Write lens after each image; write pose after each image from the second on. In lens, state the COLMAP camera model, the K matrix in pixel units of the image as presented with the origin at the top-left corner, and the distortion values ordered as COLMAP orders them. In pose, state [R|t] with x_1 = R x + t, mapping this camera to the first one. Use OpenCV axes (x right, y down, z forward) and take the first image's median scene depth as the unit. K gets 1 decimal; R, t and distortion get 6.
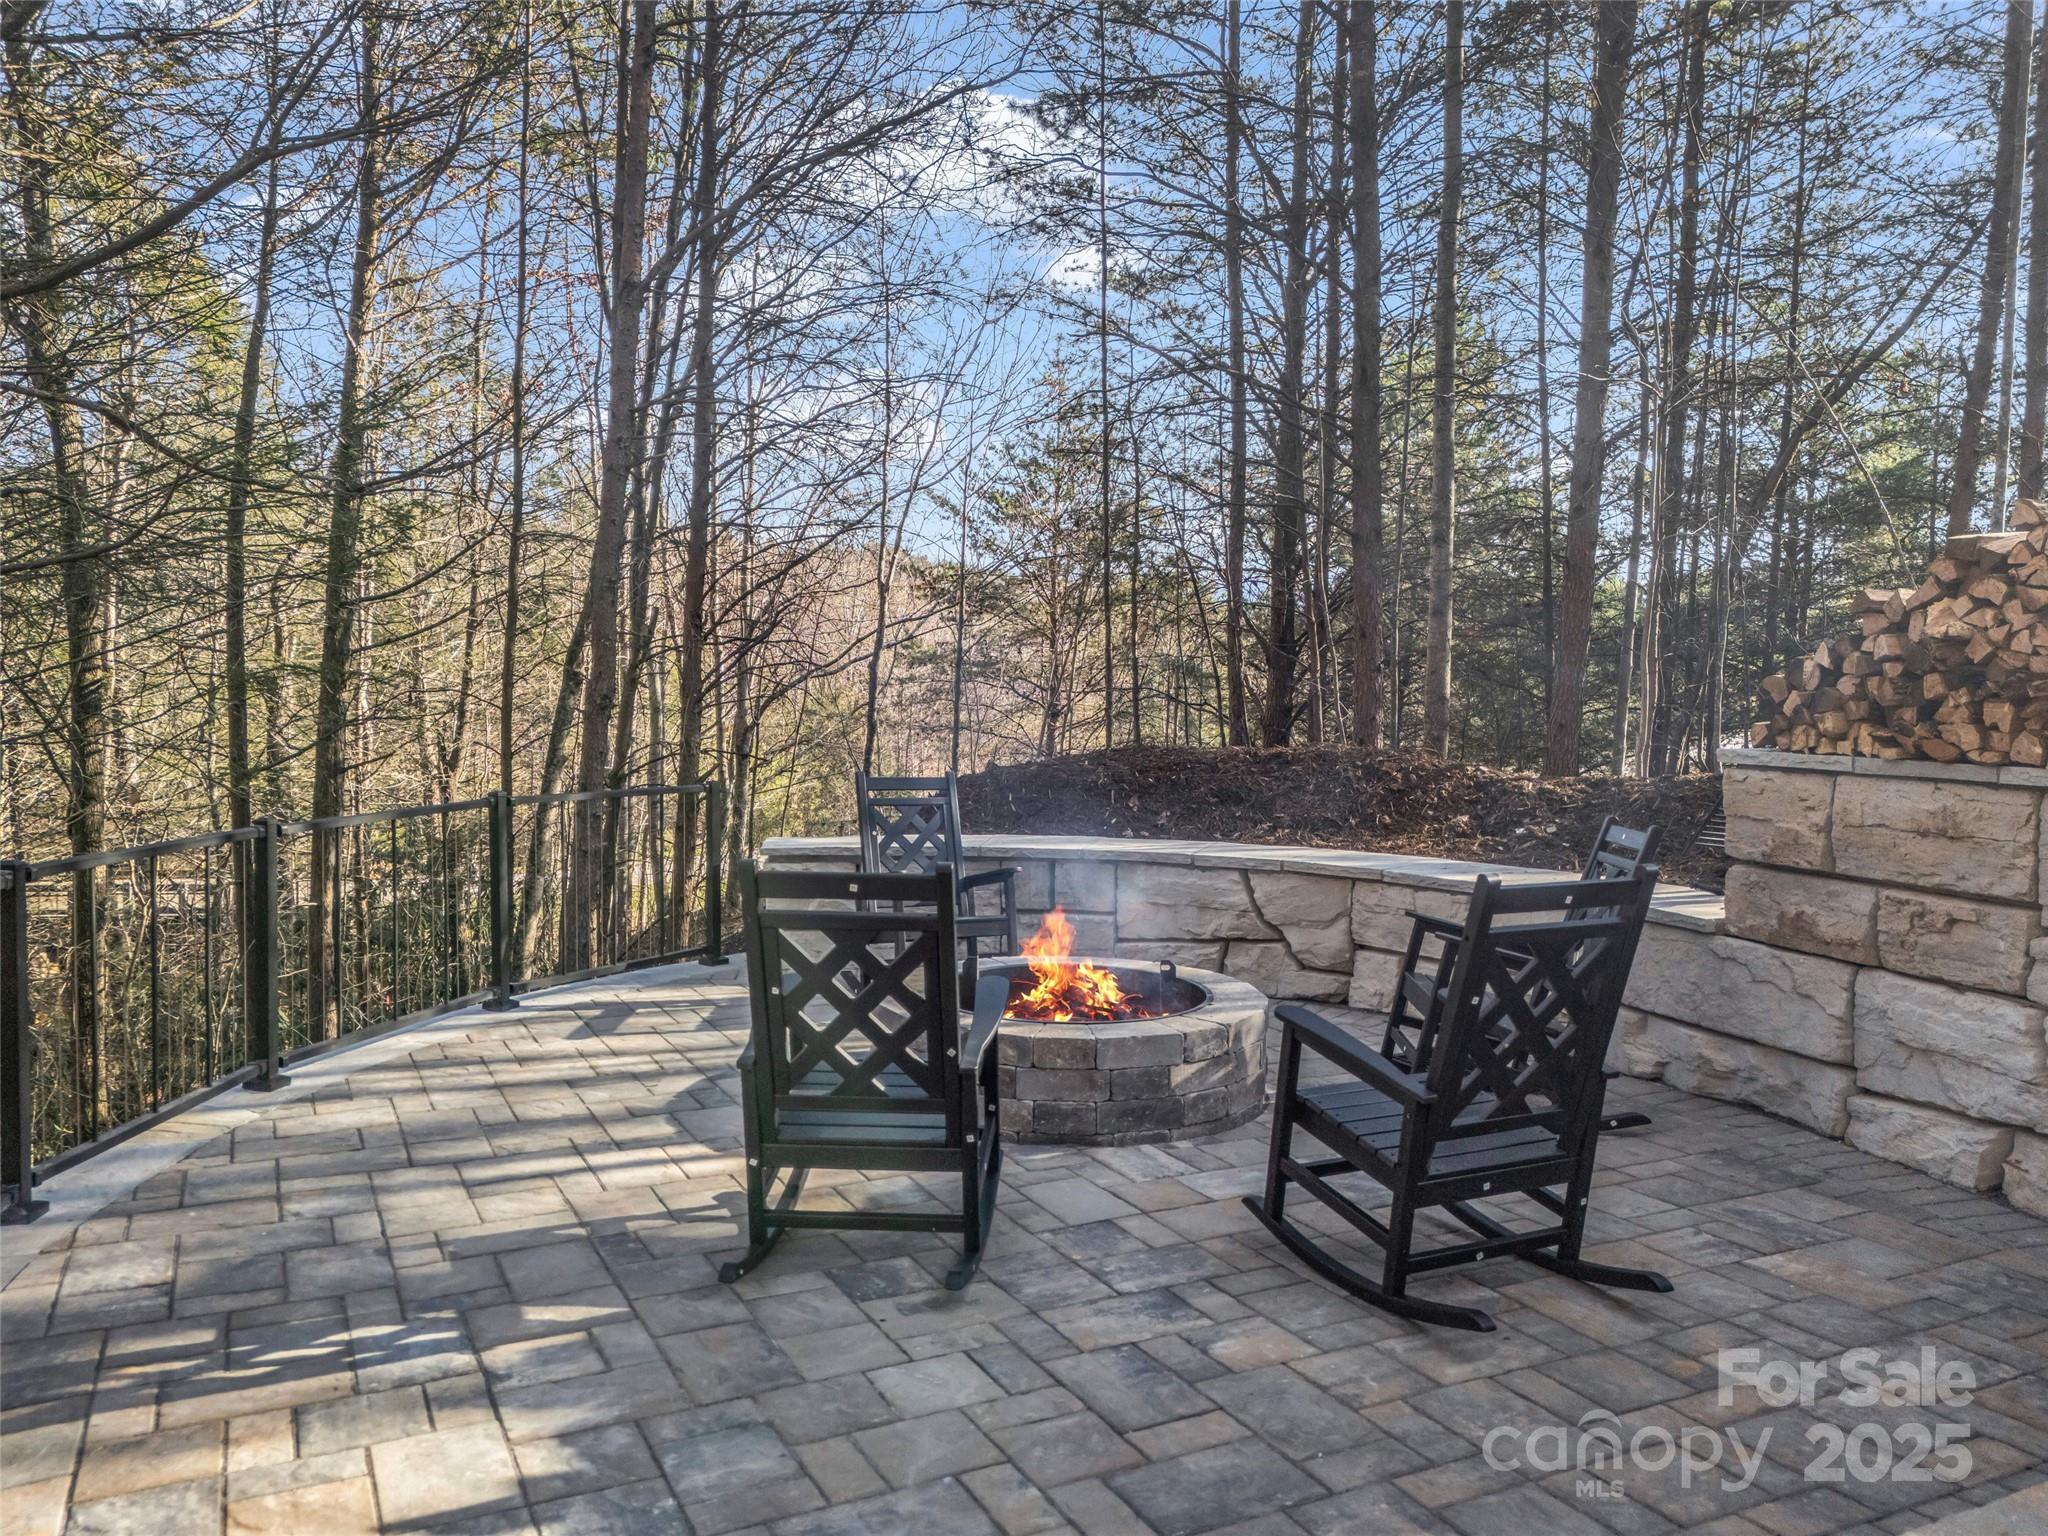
lens RADIAL K [[1514.4, 0, 1008.5], [0, 1514.4, 775.5], [0, 0, 1]] dist [0.072984, -0.061193]
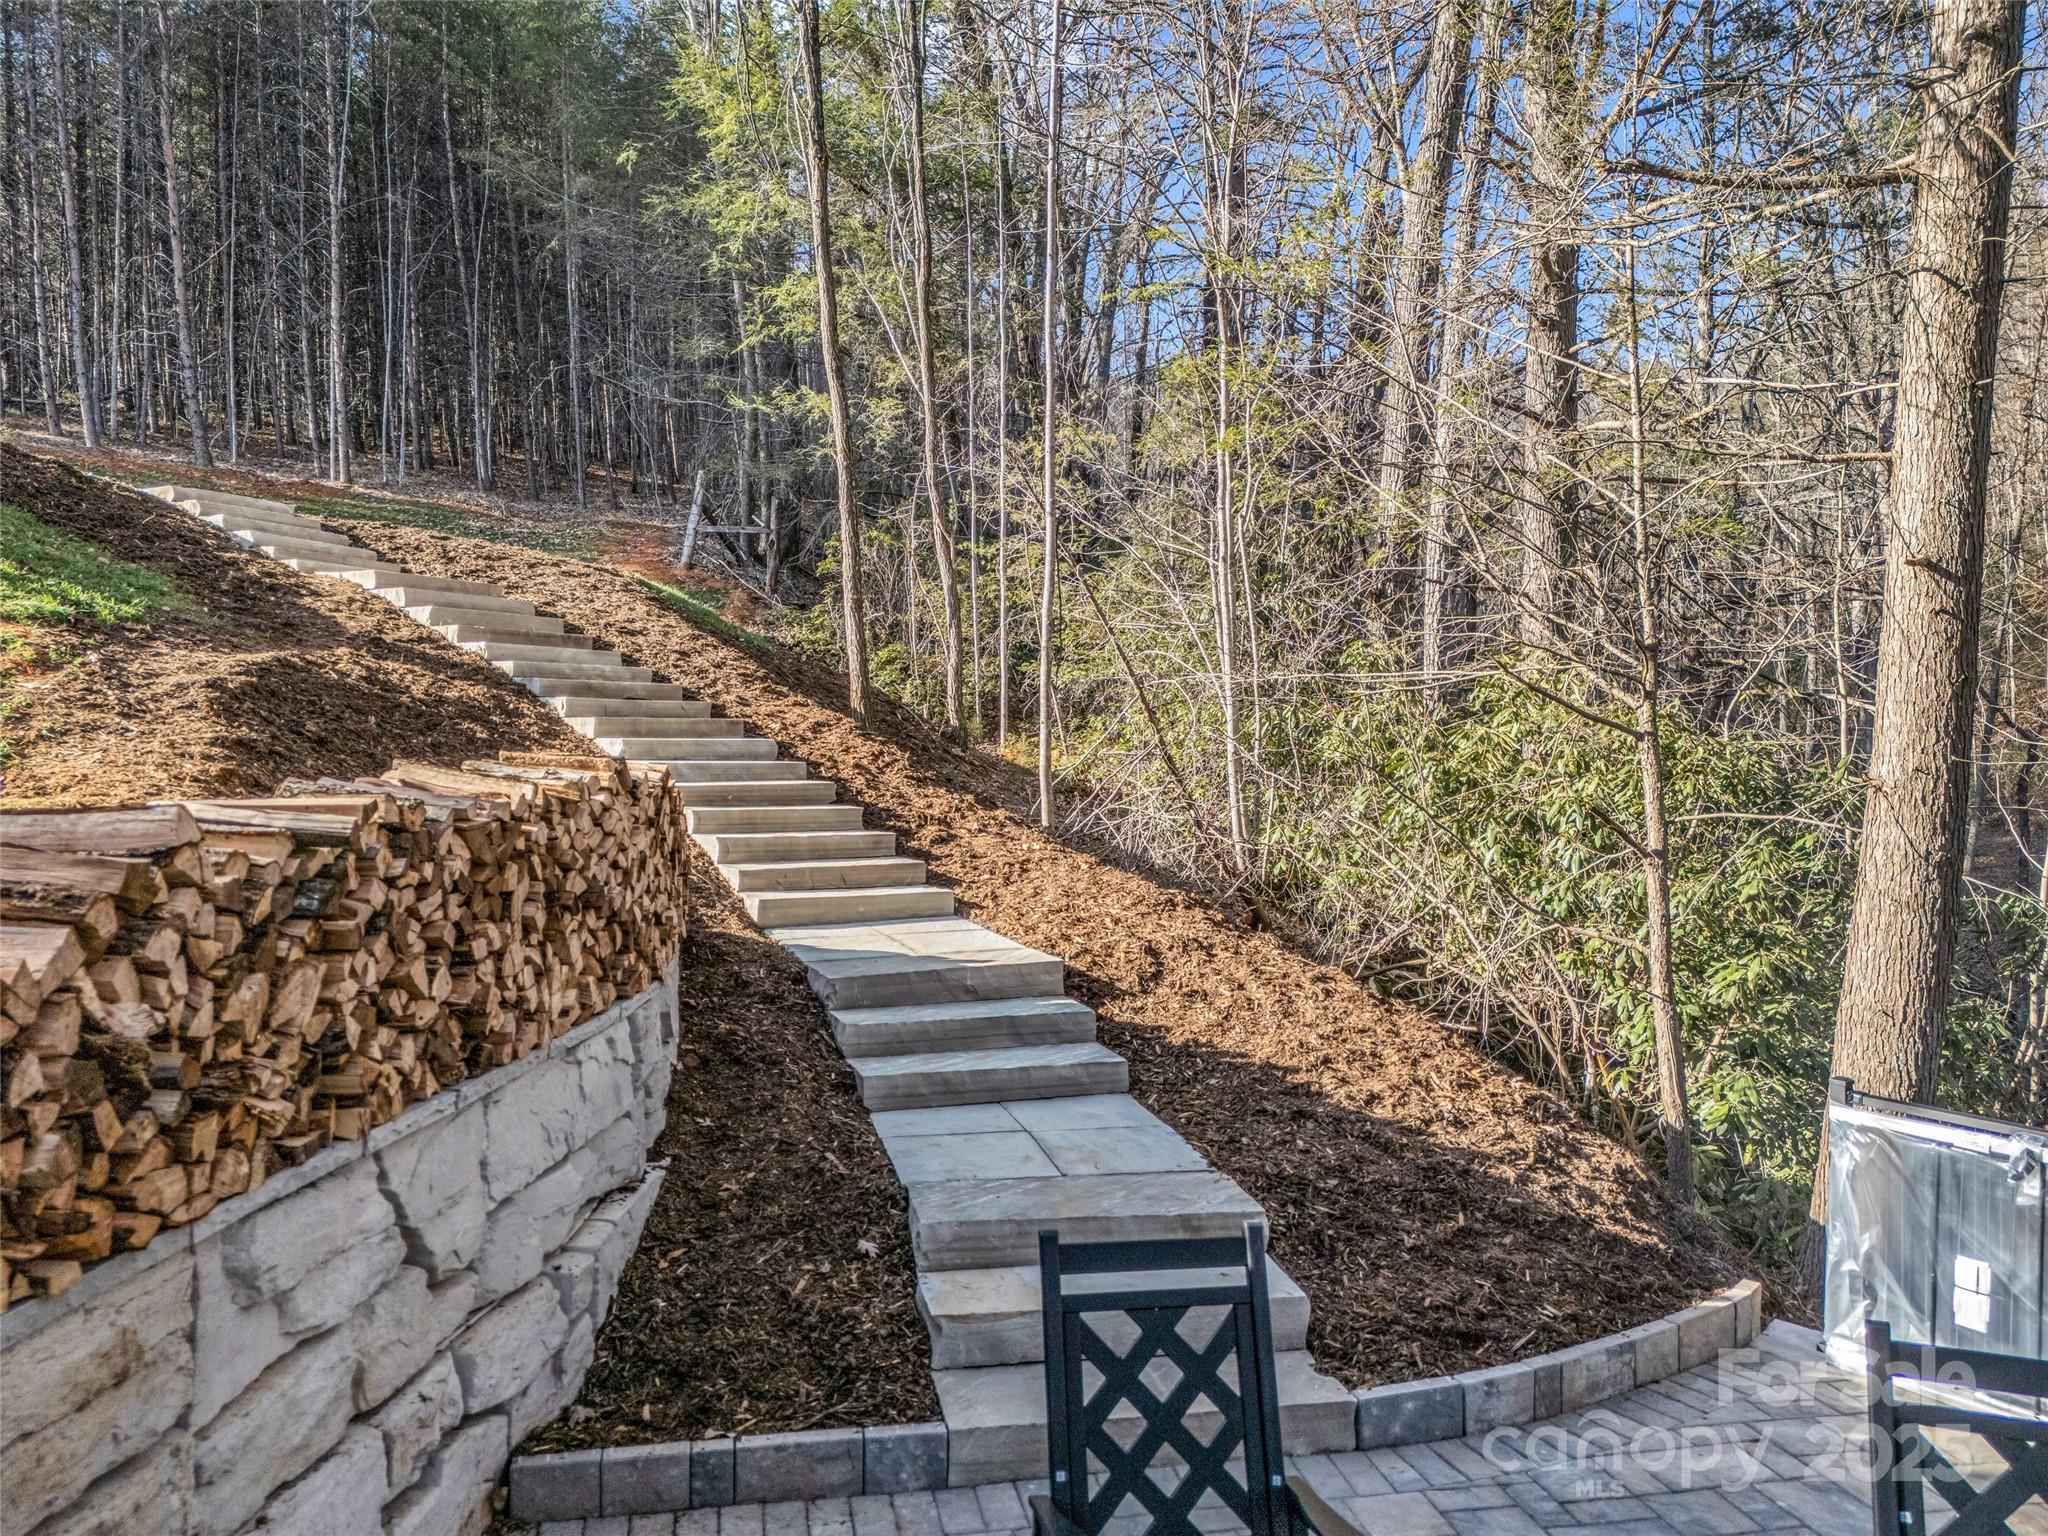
lens RADIAL K [[1514.4, 0, 1017.4], [0, 1514.4, 768.7], [0, 0, 1]] dist [0.072984, -0.061193]
pose [[-0.961619, -0.004640, 0.274350, 0.133202], [0.013713, 0.997795, 0.064942, -0.220721], [-0.274046, 0.066212, -0.959435, 1.455659]]
